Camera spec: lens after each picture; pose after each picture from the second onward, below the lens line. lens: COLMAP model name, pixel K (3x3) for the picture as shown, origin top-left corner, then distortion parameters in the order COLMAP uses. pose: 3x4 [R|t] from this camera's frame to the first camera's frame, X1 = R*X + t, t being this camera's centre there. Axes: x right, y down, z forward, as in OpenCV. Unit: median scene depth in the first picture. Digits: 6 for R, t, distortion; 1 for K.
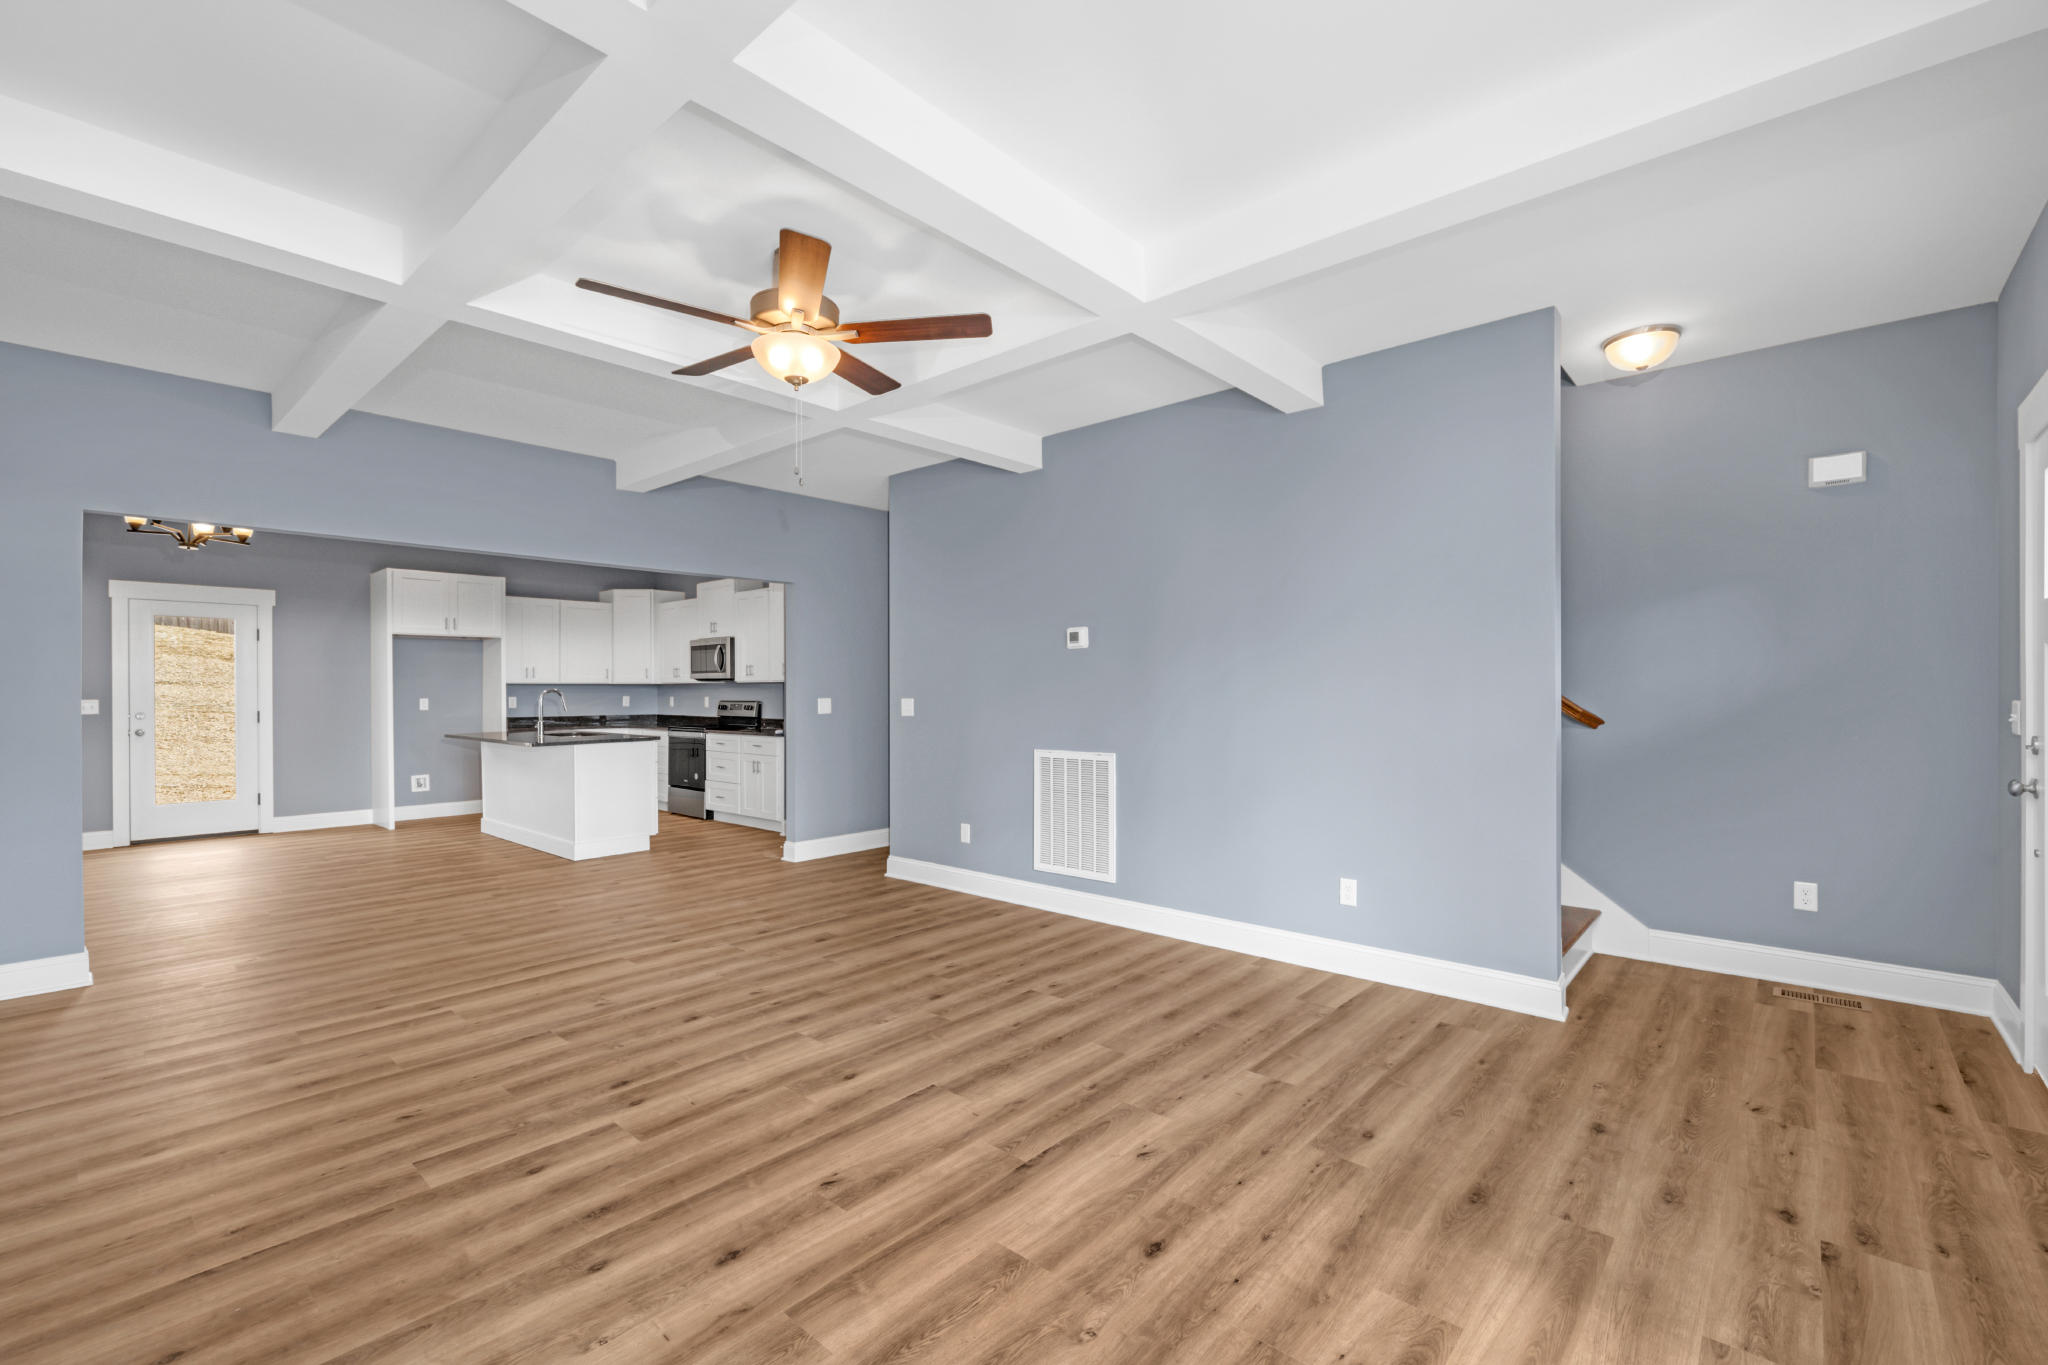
lens RADIAL K [[873.6, 0, 1025.7], [0, 873.6, 695.8], [0, 0, 1]] dist [0.002274, 0.000544]
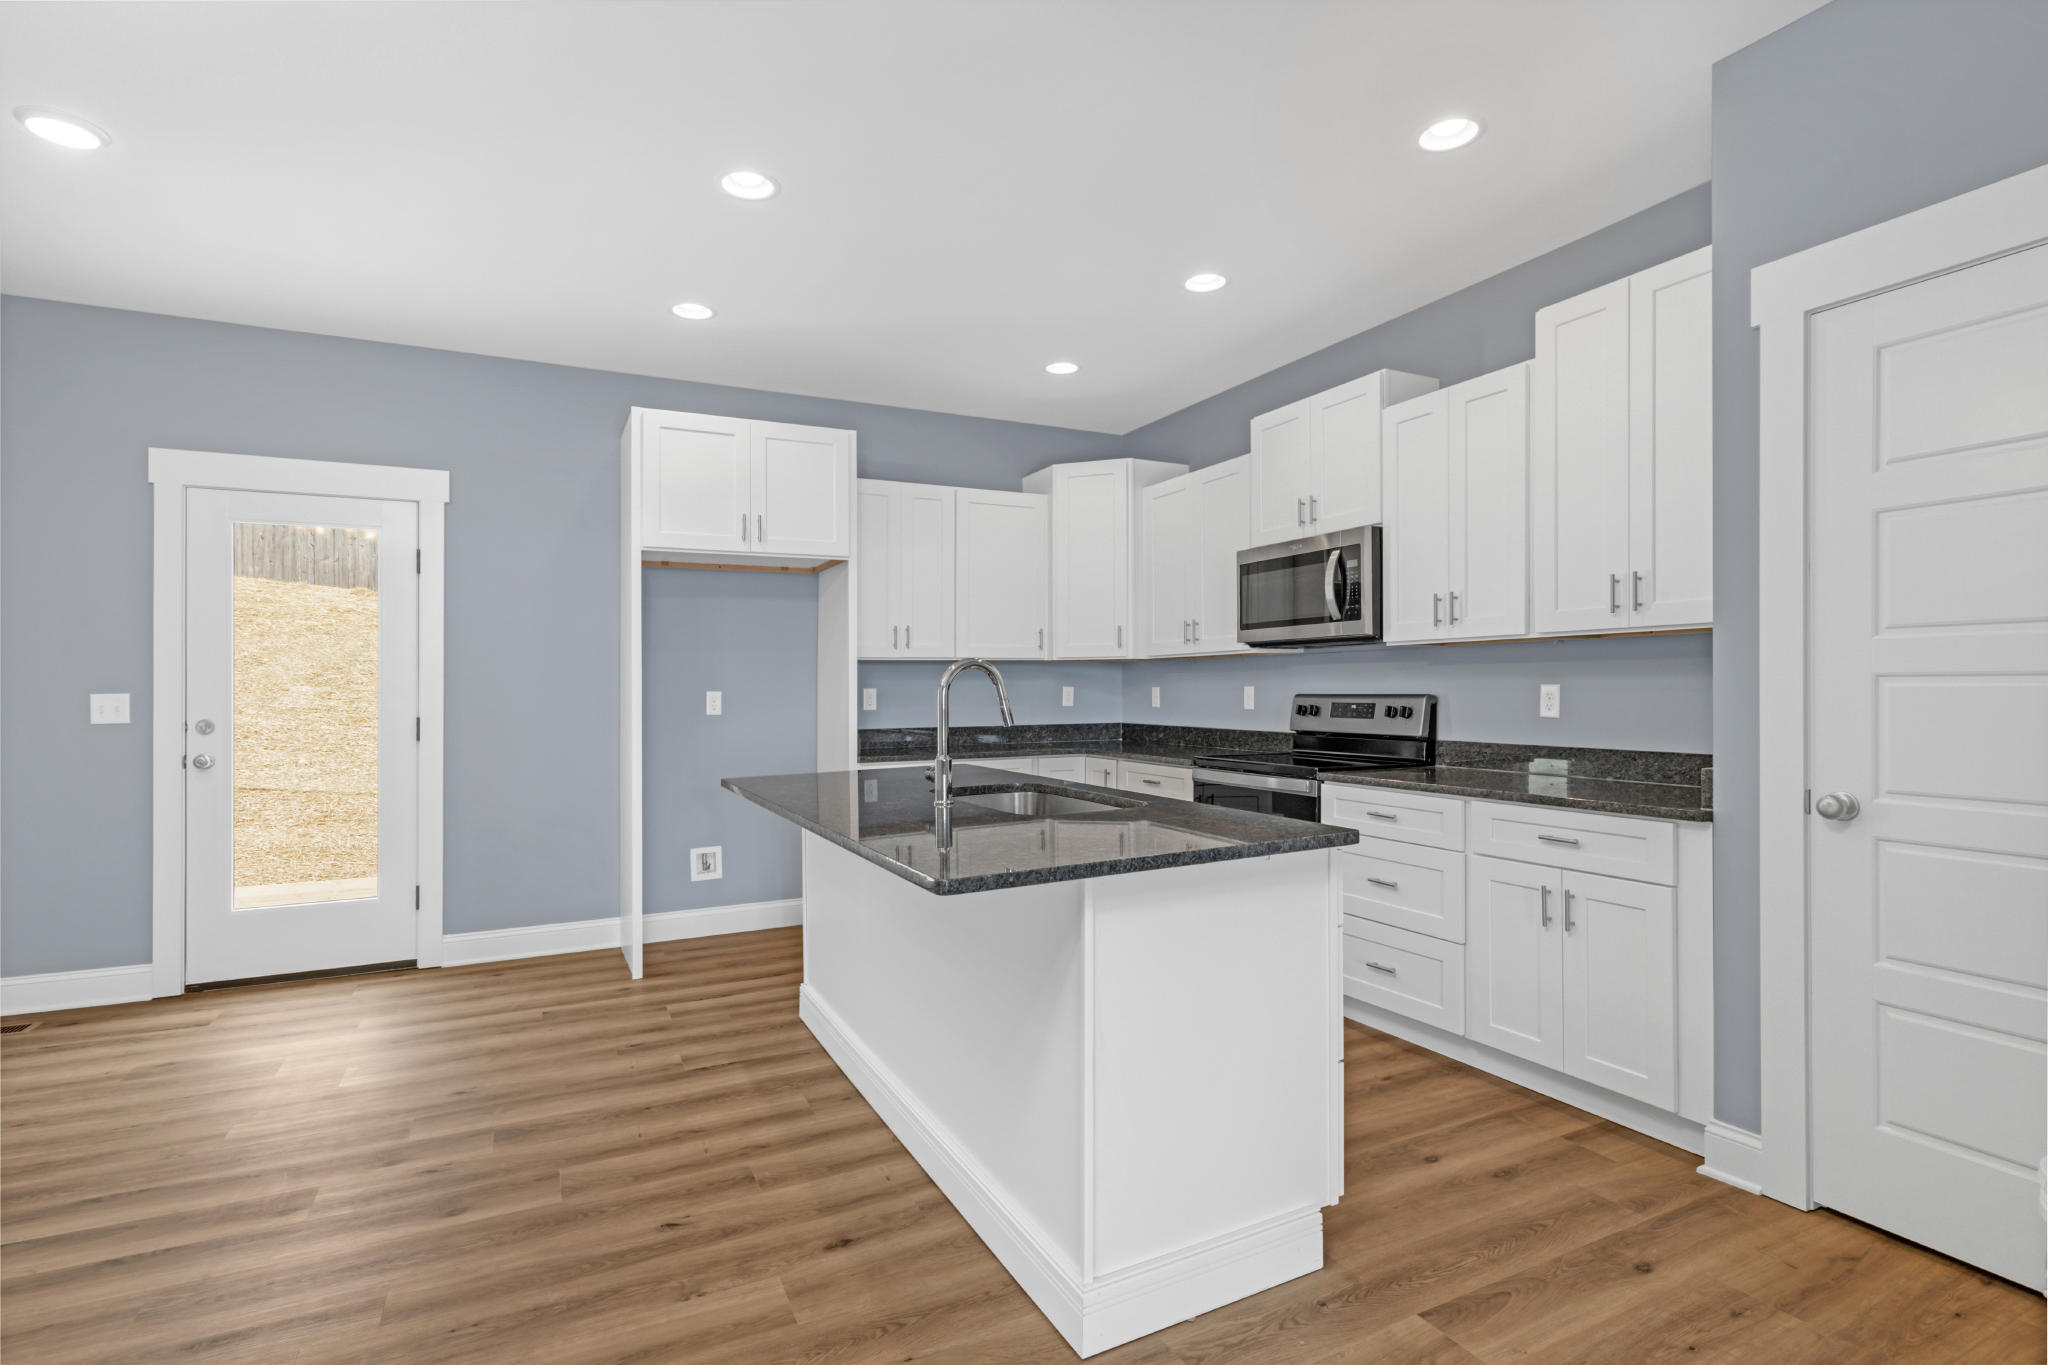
lens RADIAL K [[984.9, 0, 1027.7], [0, 984.9, 668.5], [0, 0, 1]] dist [-0.004526, -0.004624]
pose [[0.930239, -0.011767, -0.366766, -0.741590], [0.003272, 0.999712, -0.023777, 0.009287], [0.366940, 0.020918, 0.930009, 1.275217]]
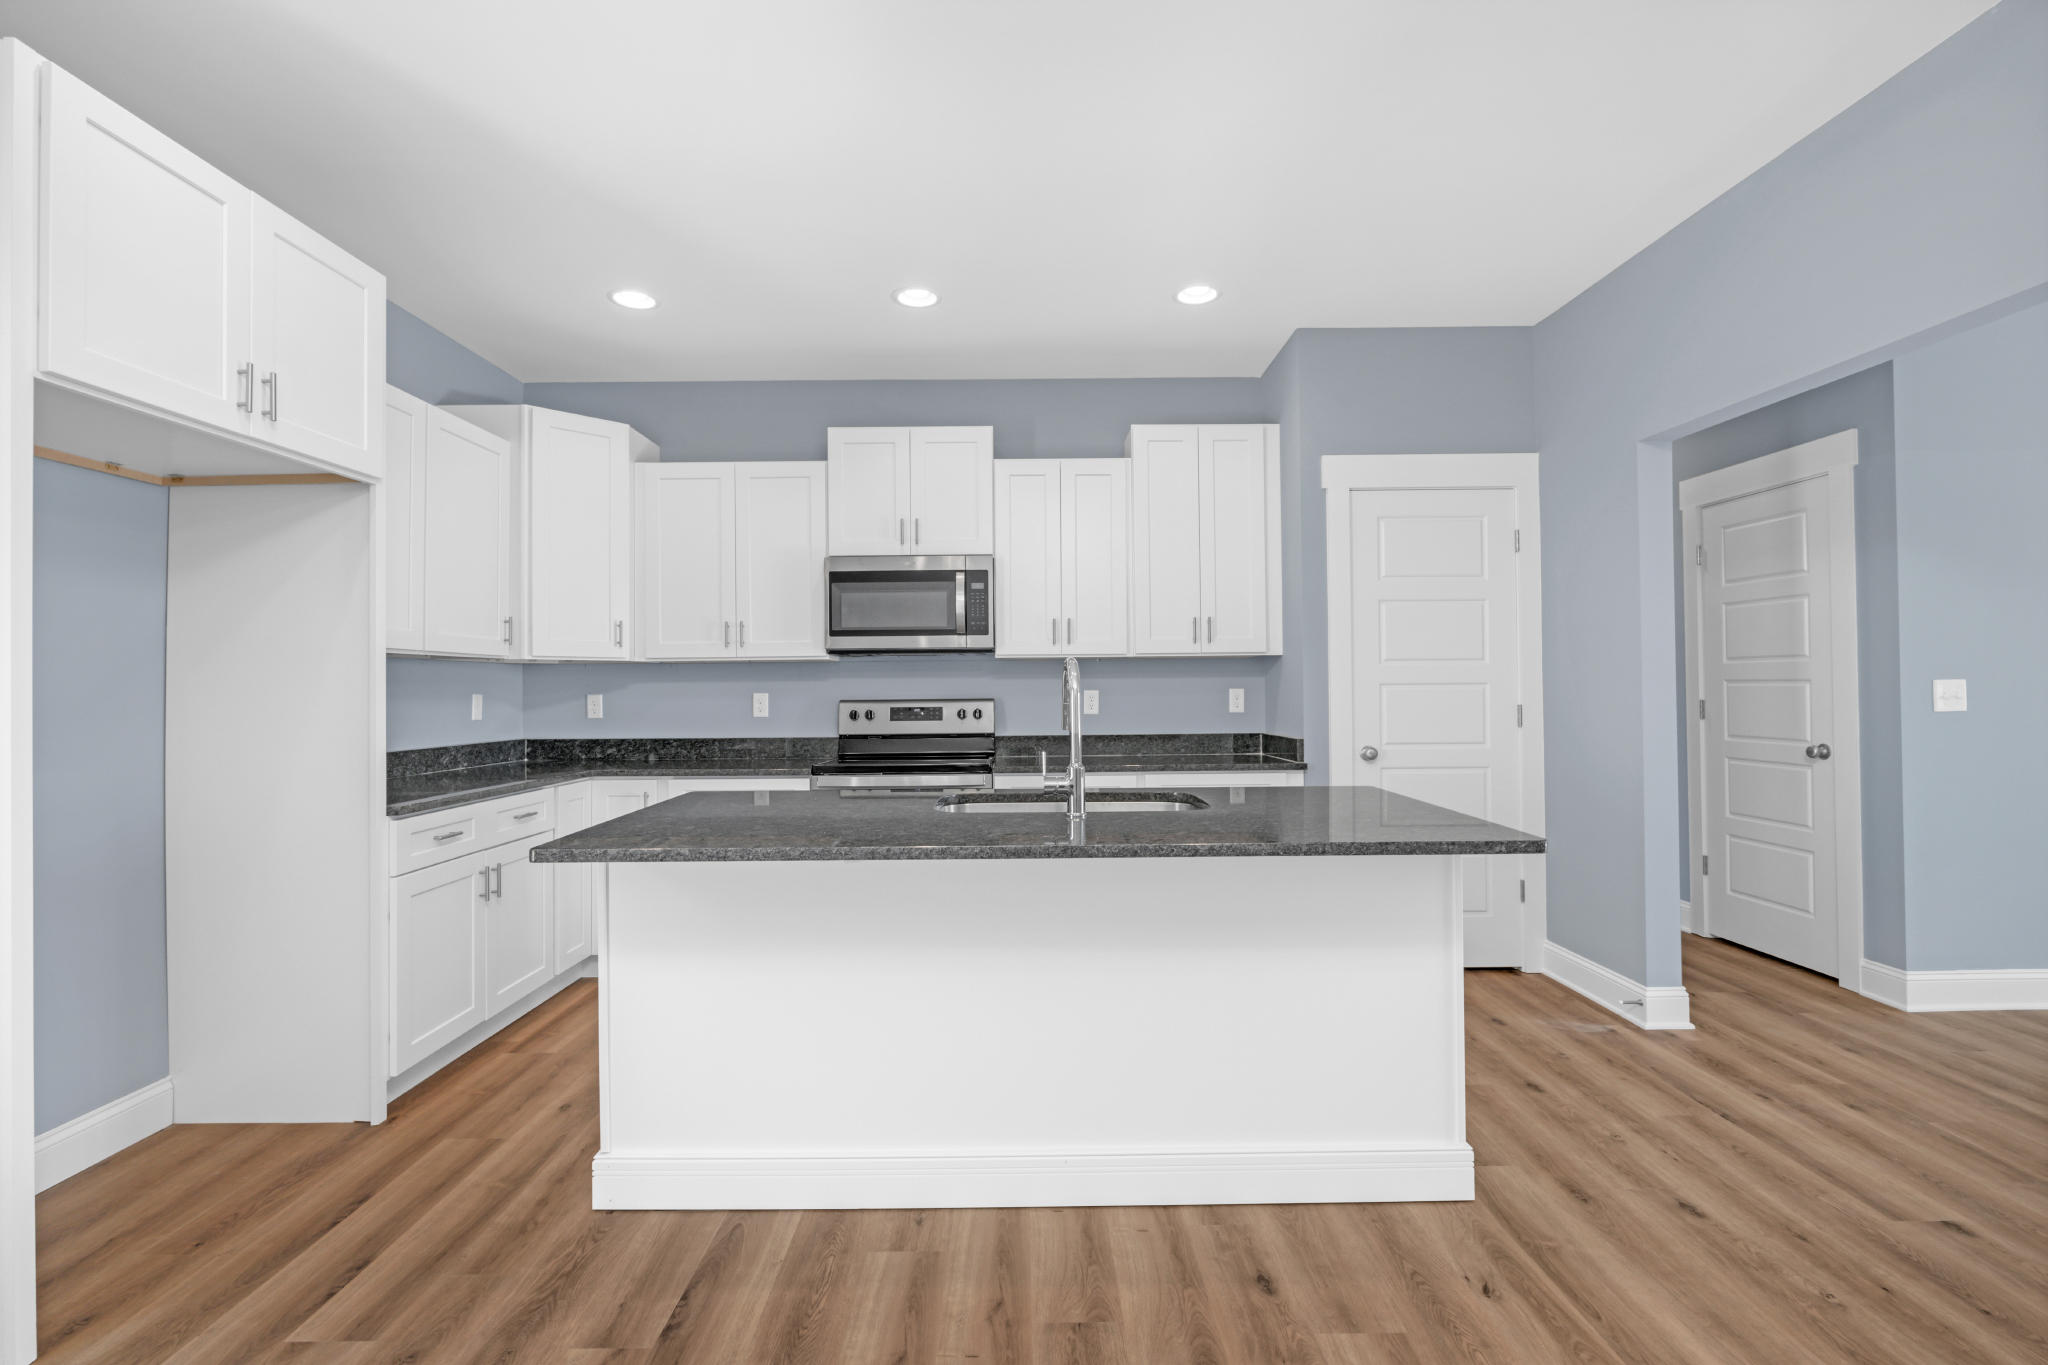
lens RADIAL K [[932.6, 0, 1014.2], [0, 932.6, 670.7], [0, 0, 1]] dist [0.004209, -0.001968]
pose [[0.739581, 0.009587, 0.672999, -1.503361], [0.011041, 0.999591, -0.026373, 0.009375], [-0.672977, 0.026936, 0.739173, 1.481877]]
